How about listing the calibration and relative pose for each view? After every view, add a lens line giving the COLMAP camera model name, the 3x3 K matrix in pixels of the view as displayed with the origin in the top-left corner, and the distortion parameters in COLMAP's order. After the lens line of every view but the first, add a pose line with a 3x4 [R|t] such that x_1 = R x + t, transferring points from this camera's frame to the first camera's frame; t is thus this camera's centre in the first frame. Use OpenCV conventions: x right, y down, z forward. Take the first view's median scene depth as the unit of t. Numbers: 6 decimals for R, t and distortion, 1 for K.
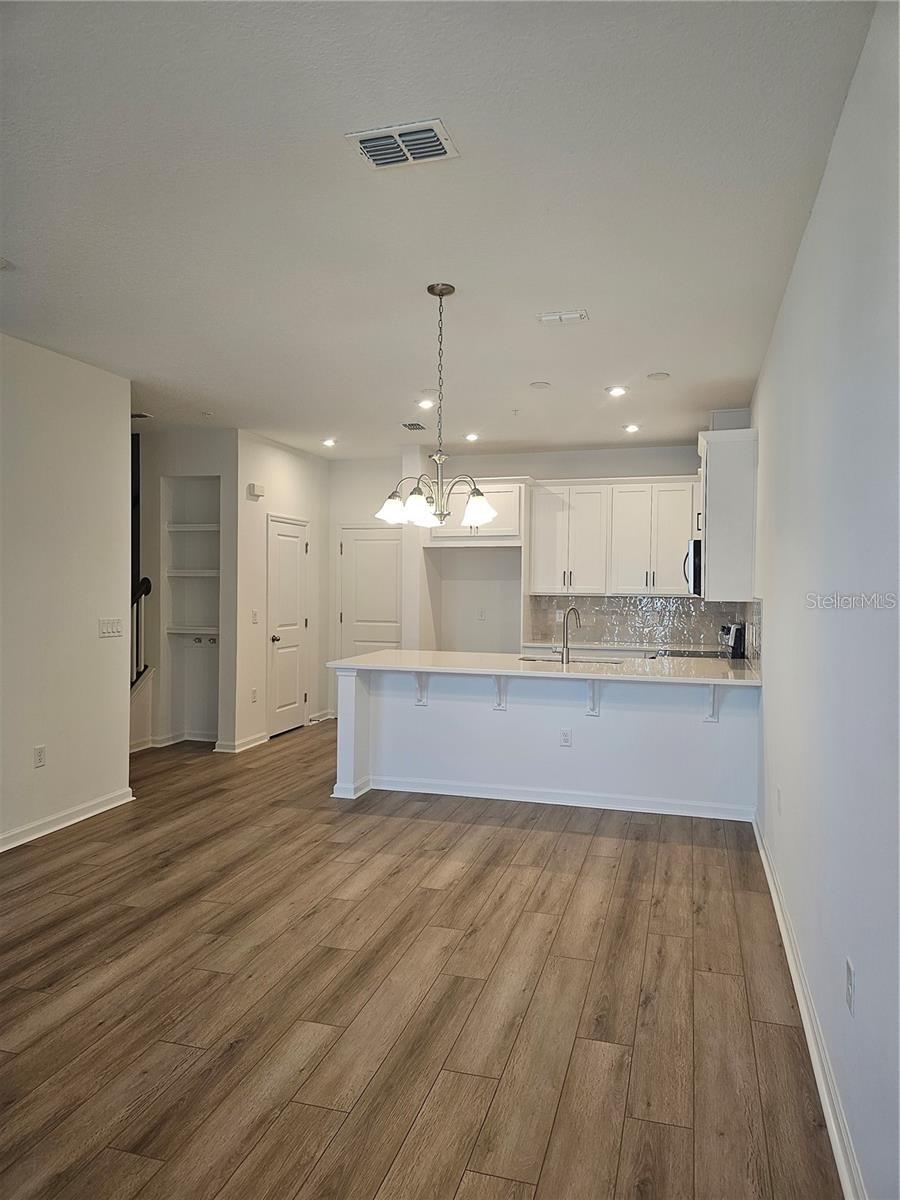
lens RADIAL K [[811.6, 0, 459.8], [0, 811.6, 596.7], [0, 0, 1]] dist [0.072692, -0.069850]
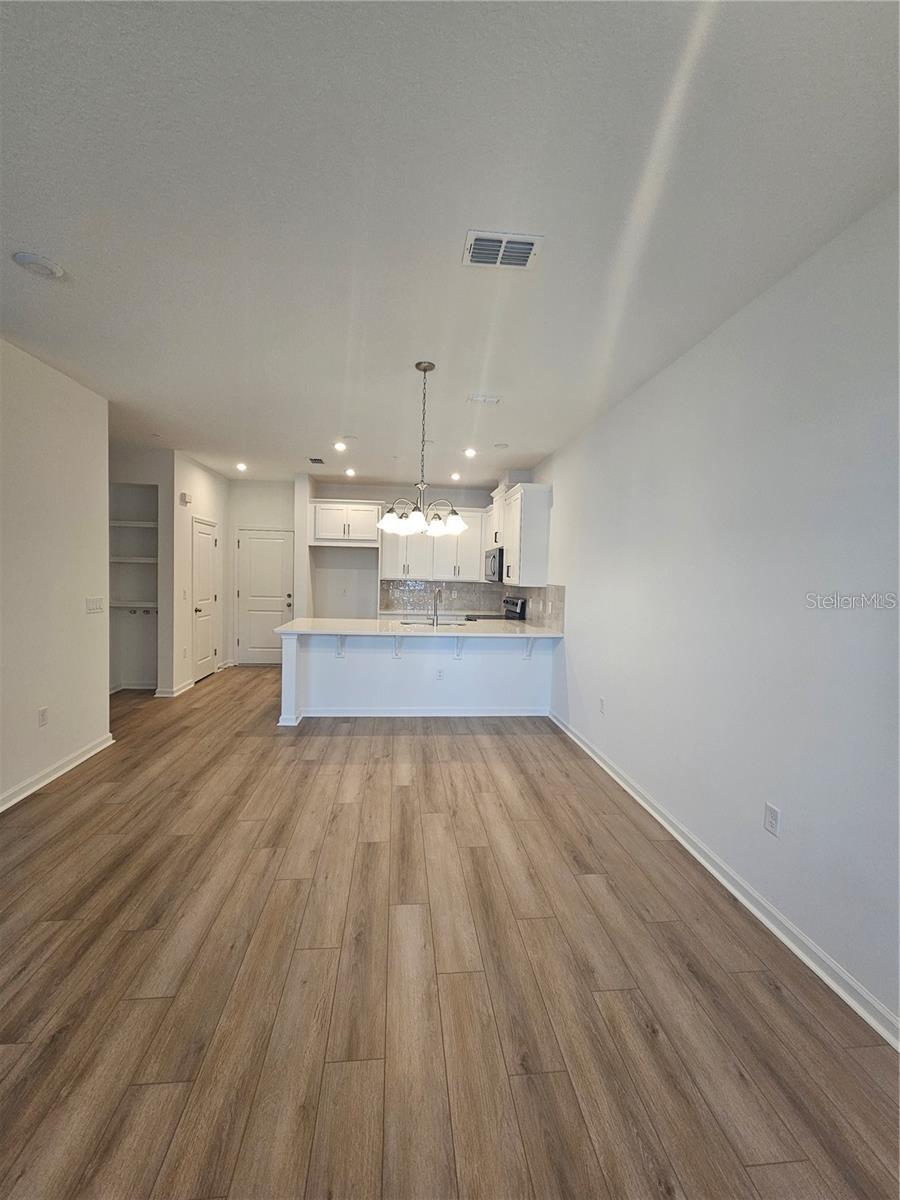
lens RADIAL K [[493.0, 0, 450.7], [0, 493.0, 600.6], [0, 0, 1]] dist [-0.004127, -0.000466]
pose [[0.925659, -0.003582, 0.378343, -0.251187], [-0.014455, 0.998890, 0.044822, -0.010764], [-0.378084, -0.046959, 0.924580, 0.153782]]
